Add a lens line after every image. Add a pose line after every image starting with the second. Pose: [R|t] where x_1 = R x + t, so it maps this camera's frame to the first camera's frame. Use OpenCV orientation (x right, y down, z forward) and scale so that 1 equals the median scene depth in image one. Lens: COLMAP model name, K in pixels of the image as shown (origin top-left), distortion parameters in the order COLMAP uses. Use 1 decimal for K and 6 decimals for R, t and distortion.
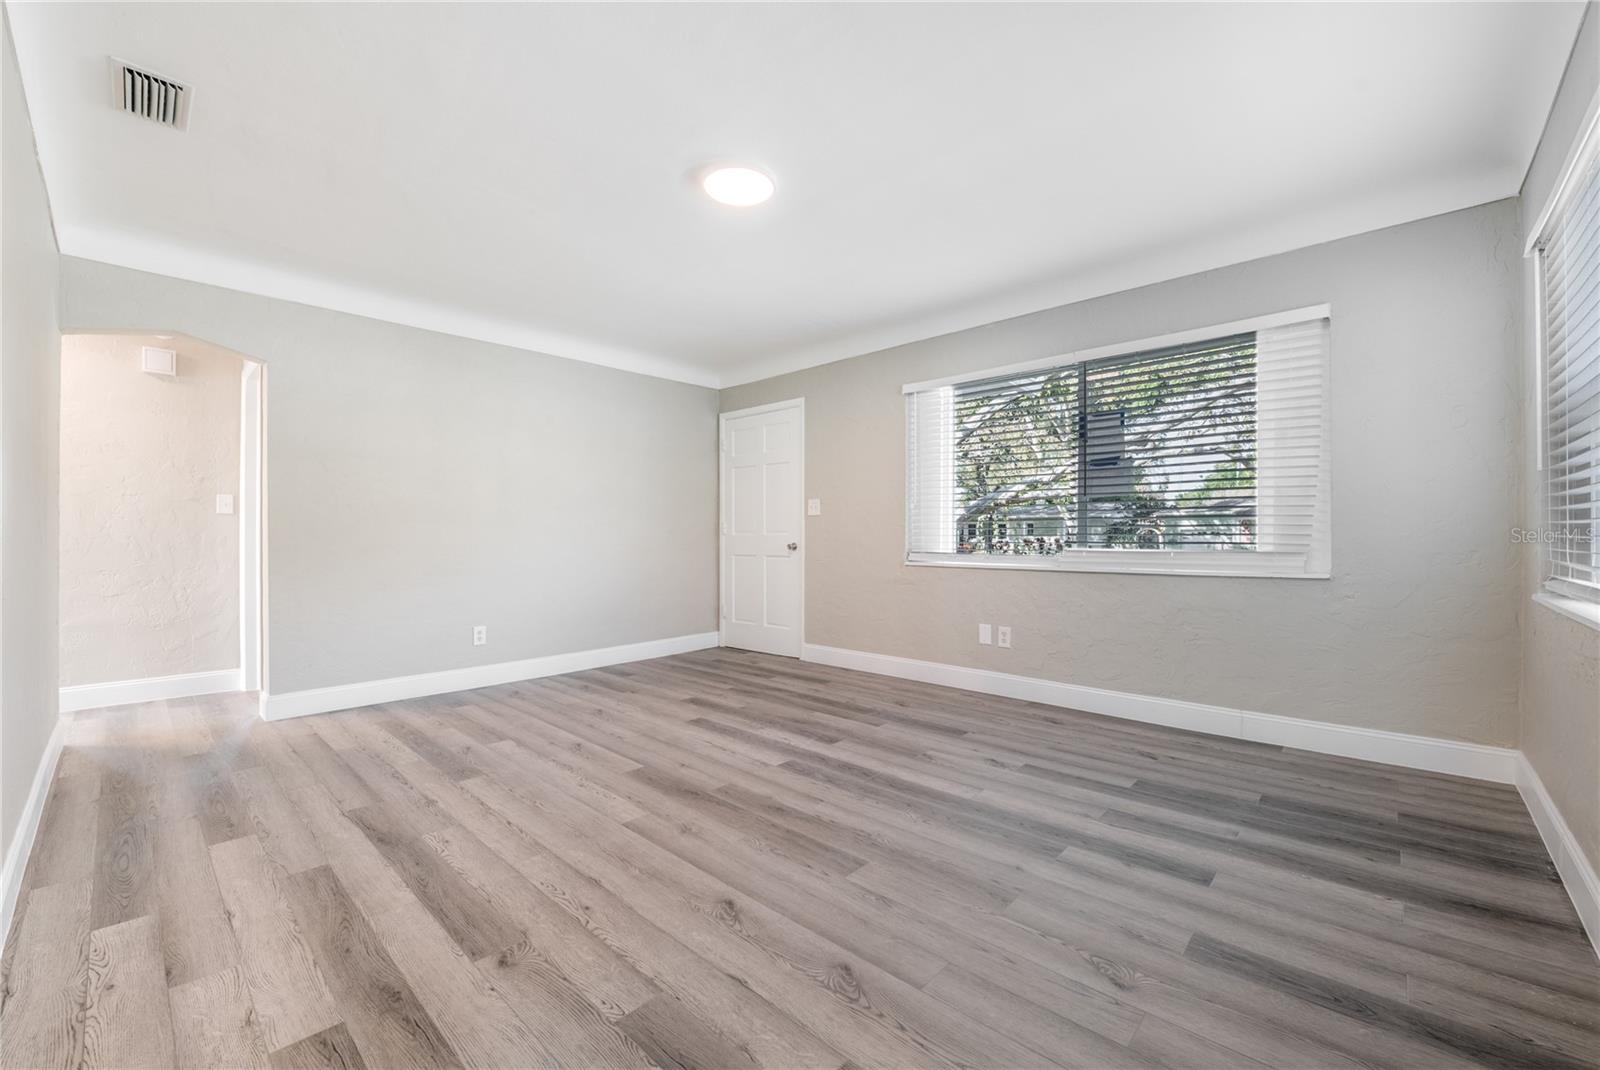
lens RADIAL K [[641.3, 0, 803.5], [0, 641.3, 531.3], [0, 0, 1]] dist [-0.010980, -0.000731]
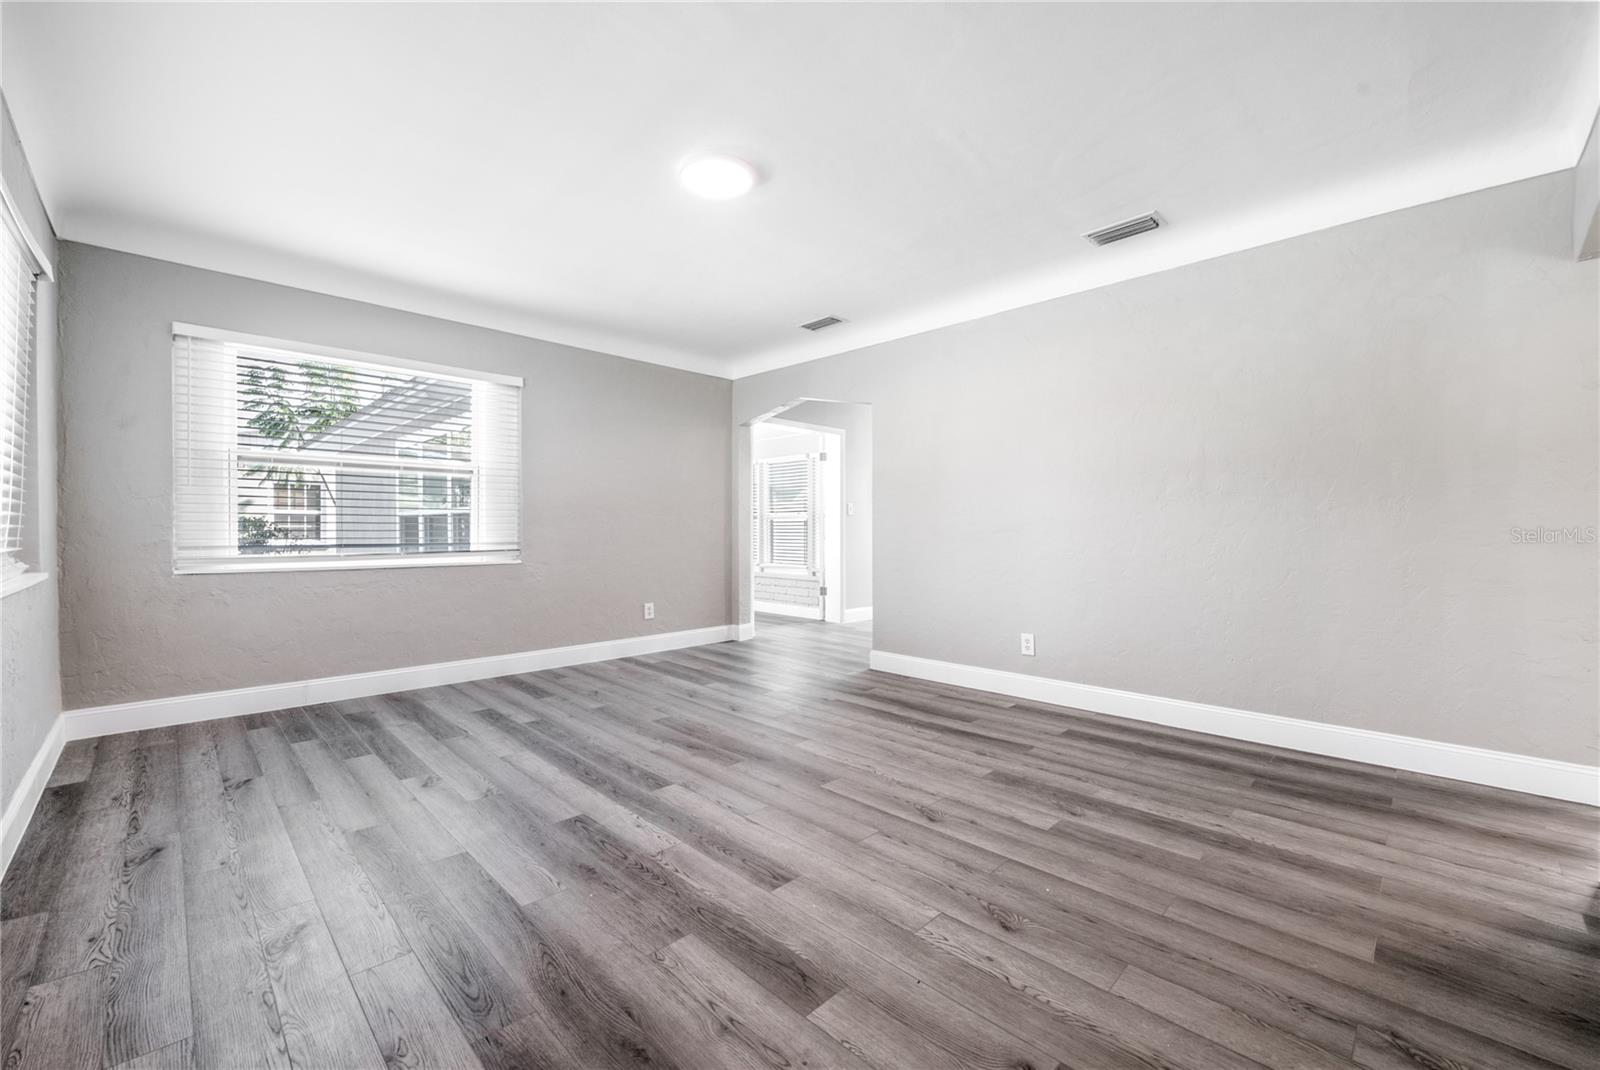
lens RADIAL K [[641.3, 0, 803.5], [0, 641.3, 531.3], [0, 0, 1]] dist [-0.010980, -0.000731]
pose [[-0.999237, 0.001279, 0.039041, -0.273831], [0.000892, 0.999950, -0.009942, 0.022244], [-0.039052, -0.009899, -0.999188, 1.994843]]
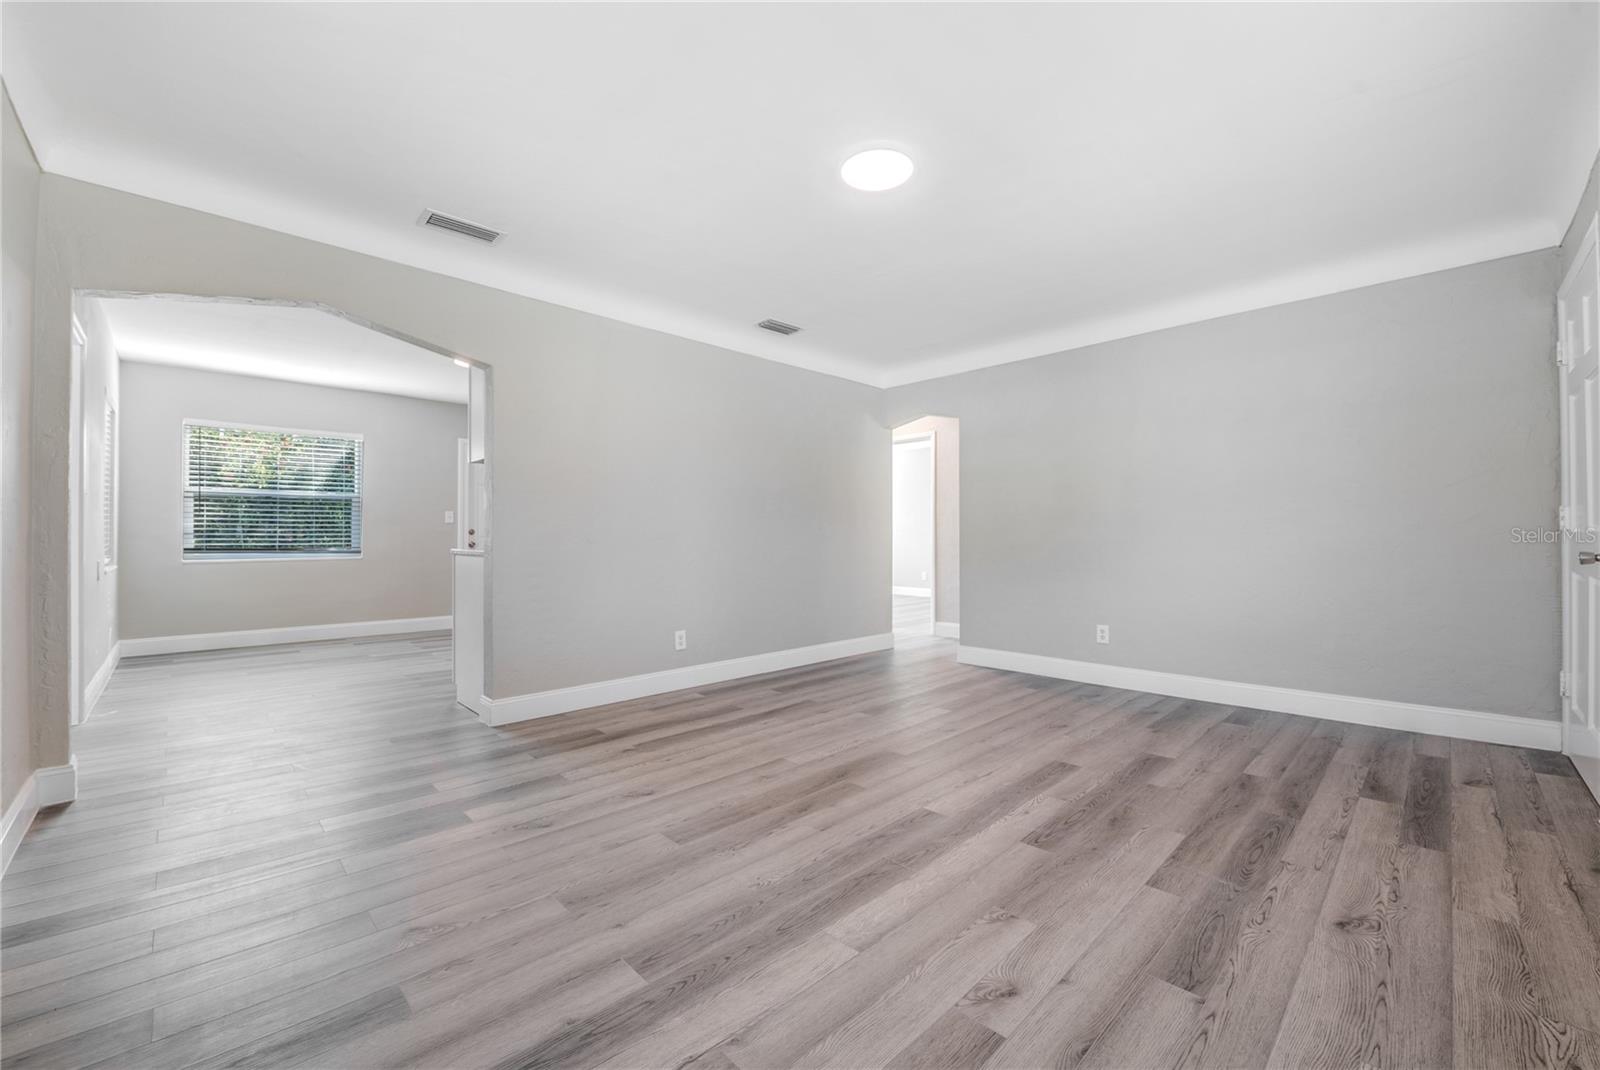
lens RADIAL K [[641.3, 0, 803.5], [0, 641.3, 531.3], [0, 0, 1]] dist [-0.010980, -0.000731]
pose [[-0.050185, -0.008130, -0.998707, 0.855560], [0.010693, 0.999905, -0.008677, 0.006738], [0.998683, -0.011114, -0.050094, 0.936557]]
